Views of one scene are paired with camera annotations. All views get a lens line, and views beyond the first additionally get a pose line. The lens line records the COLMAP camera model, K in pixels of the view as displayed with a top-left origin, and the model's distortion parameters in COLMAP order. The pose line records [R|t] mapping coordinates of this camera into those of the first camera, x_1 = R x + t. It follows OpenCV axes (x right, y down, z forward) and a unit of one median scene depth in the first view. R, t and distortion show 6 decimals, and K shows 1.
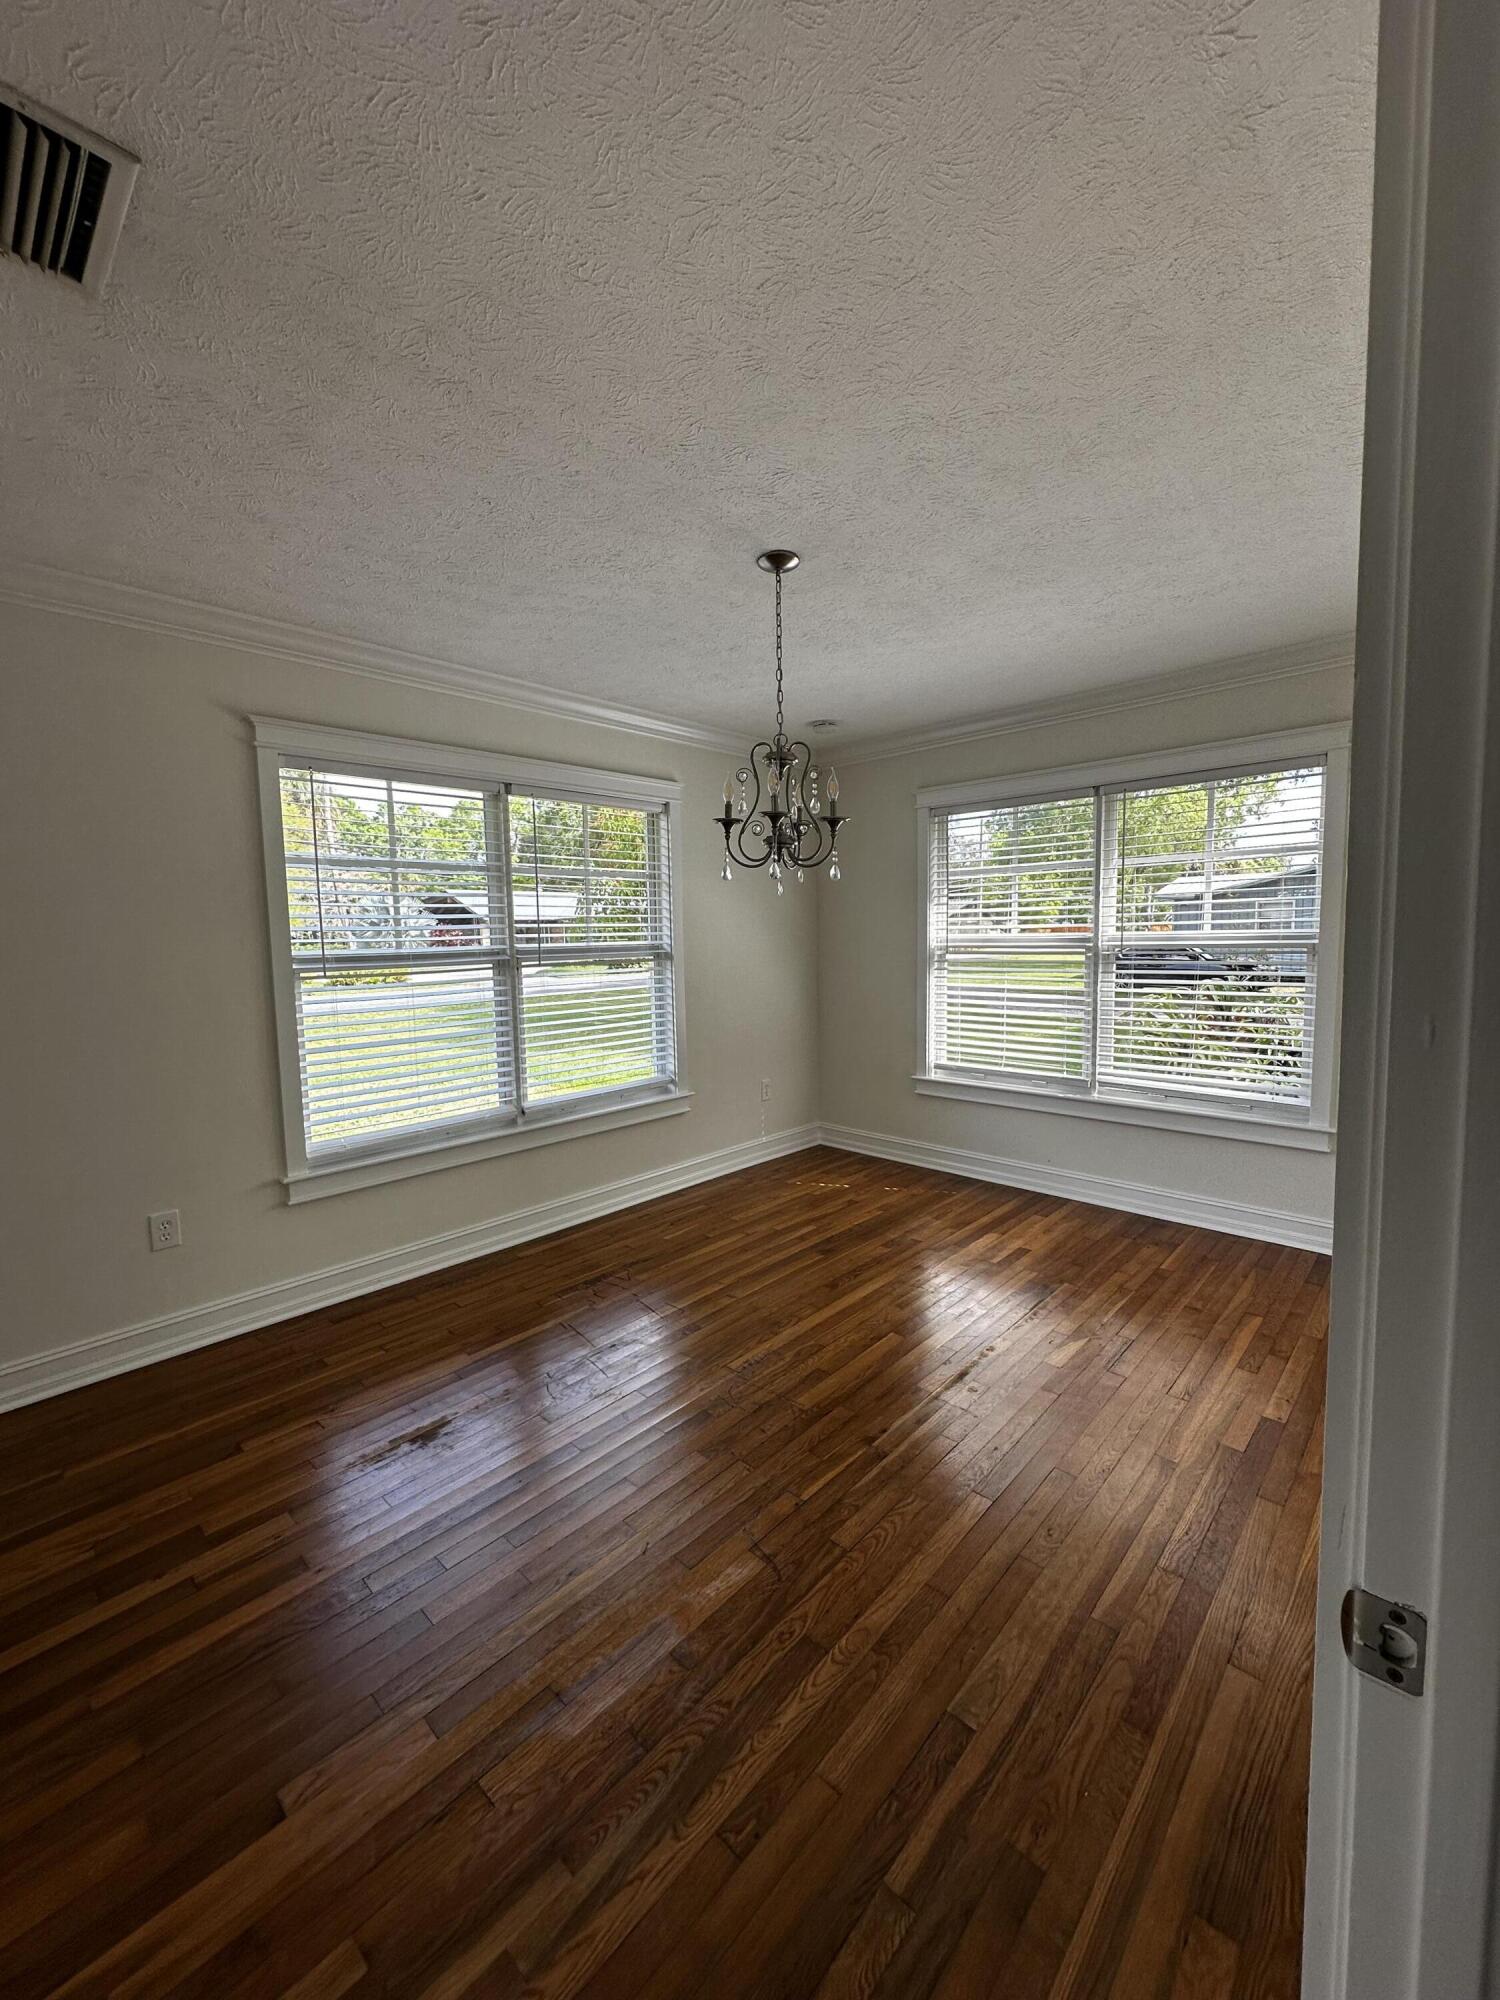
lens RADIAL K [[794.3, 0, 749.8], [0, 794.3, 996.4], [0, 0, 1]] dist [-0.000819, 0.000305]
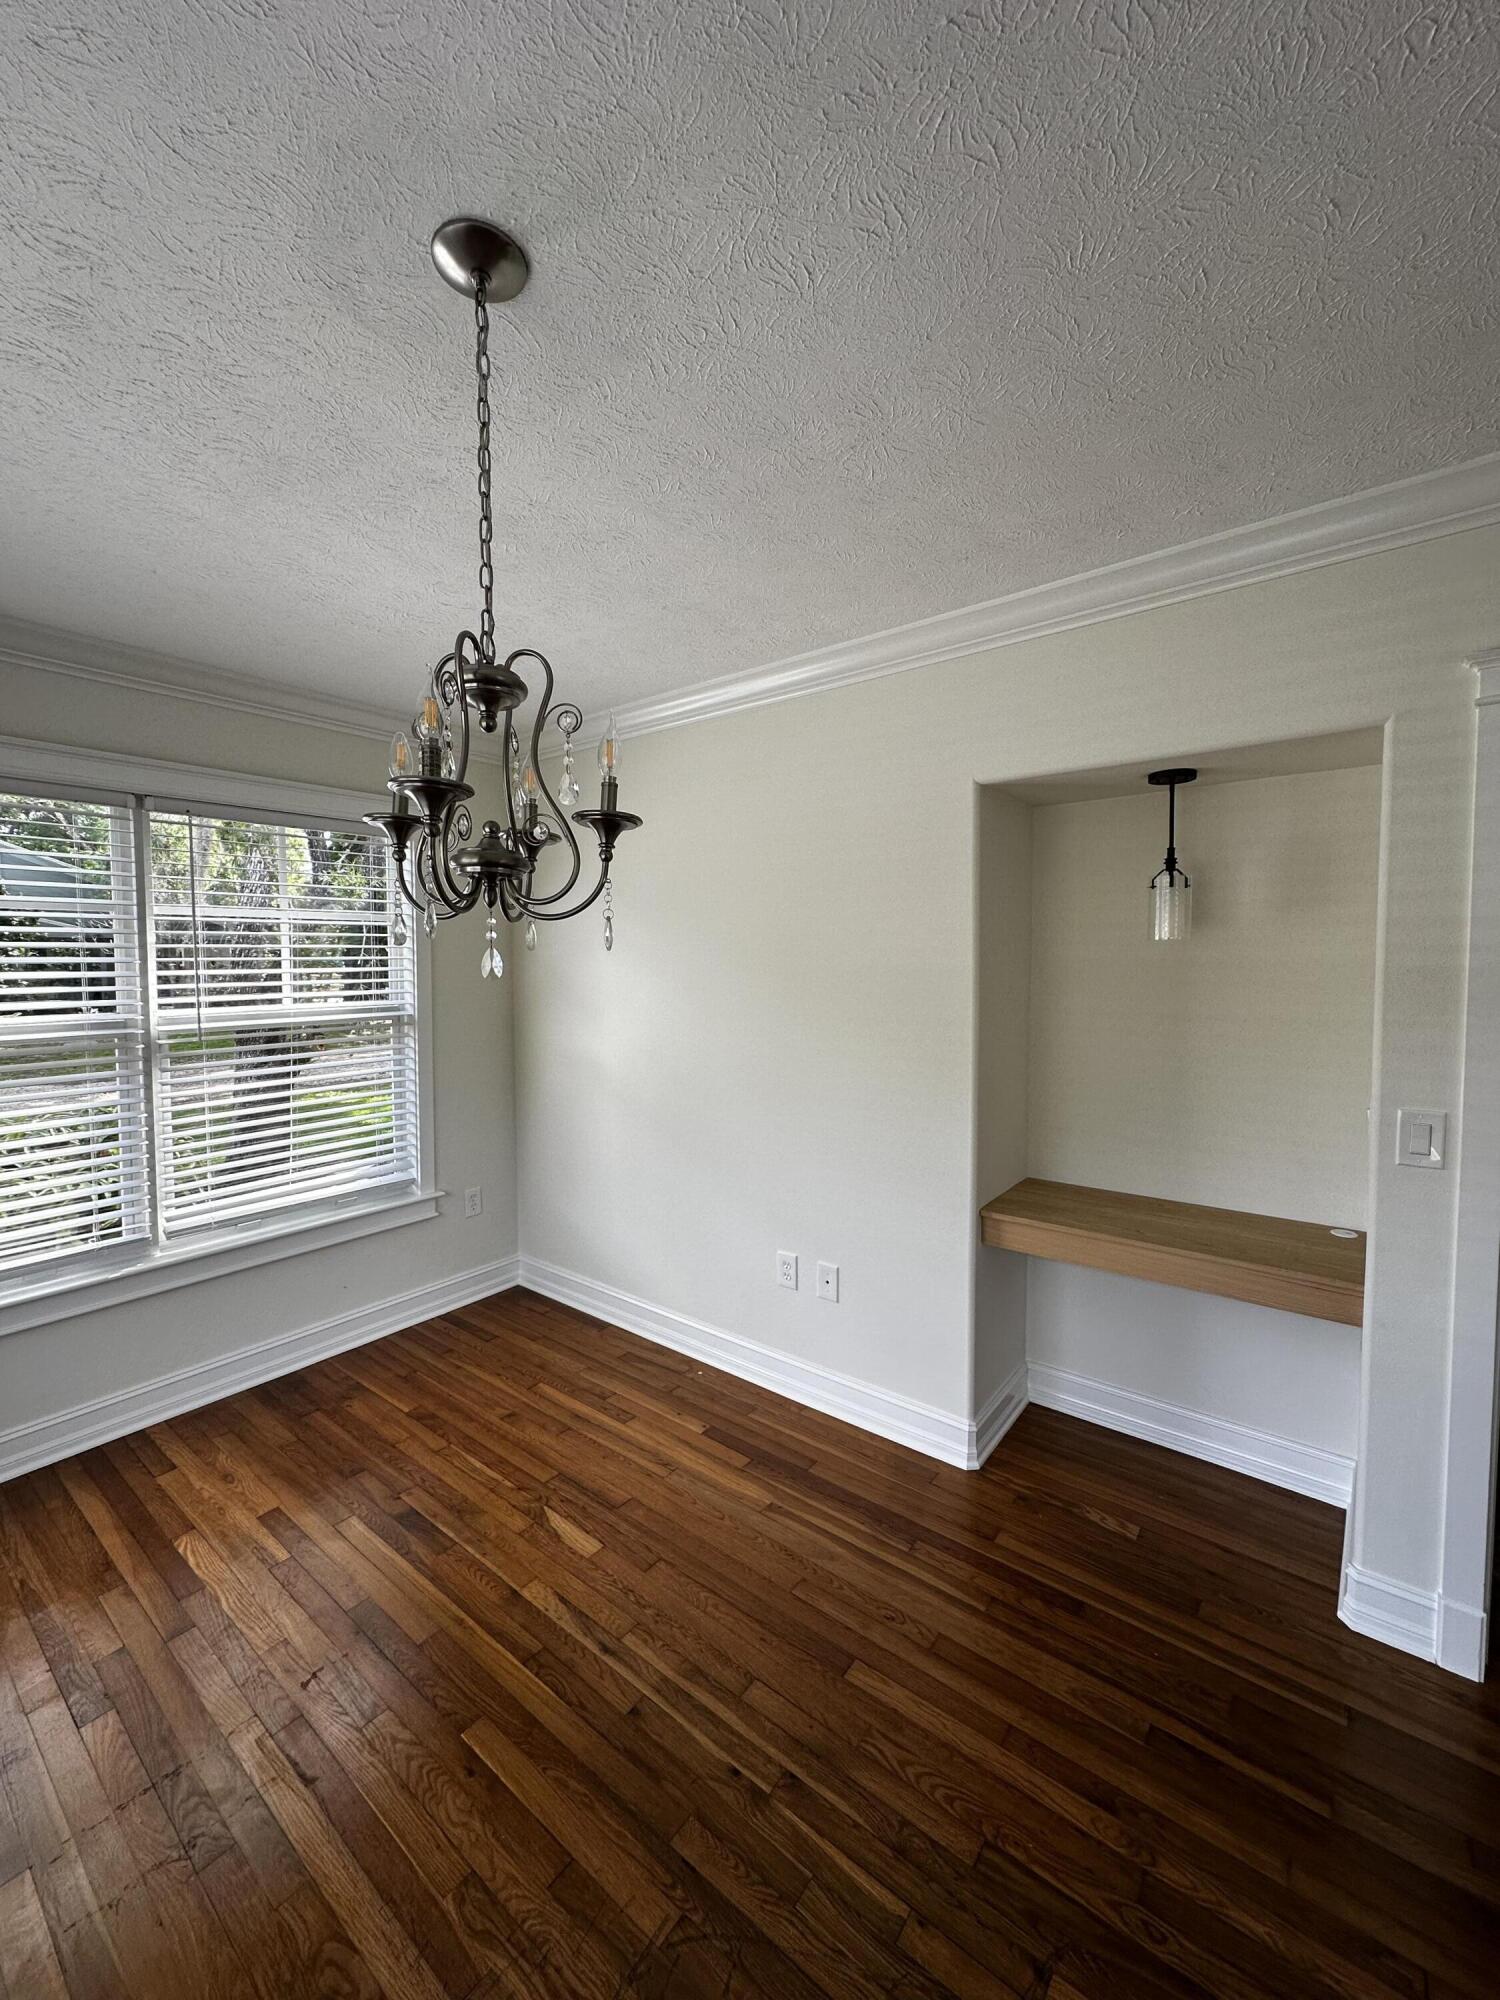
lens RADIAL K [[792.0, 0, 745.2], [0, 792.0, 1003.9], [0, 0, 1]] dist [-0.000596, -0.000069]
pose [[-0.091017, -0.035754, 0.995207, -0.311874], [0.085078, 0.995422, 0.043543, -0.086343], [-0.992208, 0.088633, -0.087558, 0.646745]]
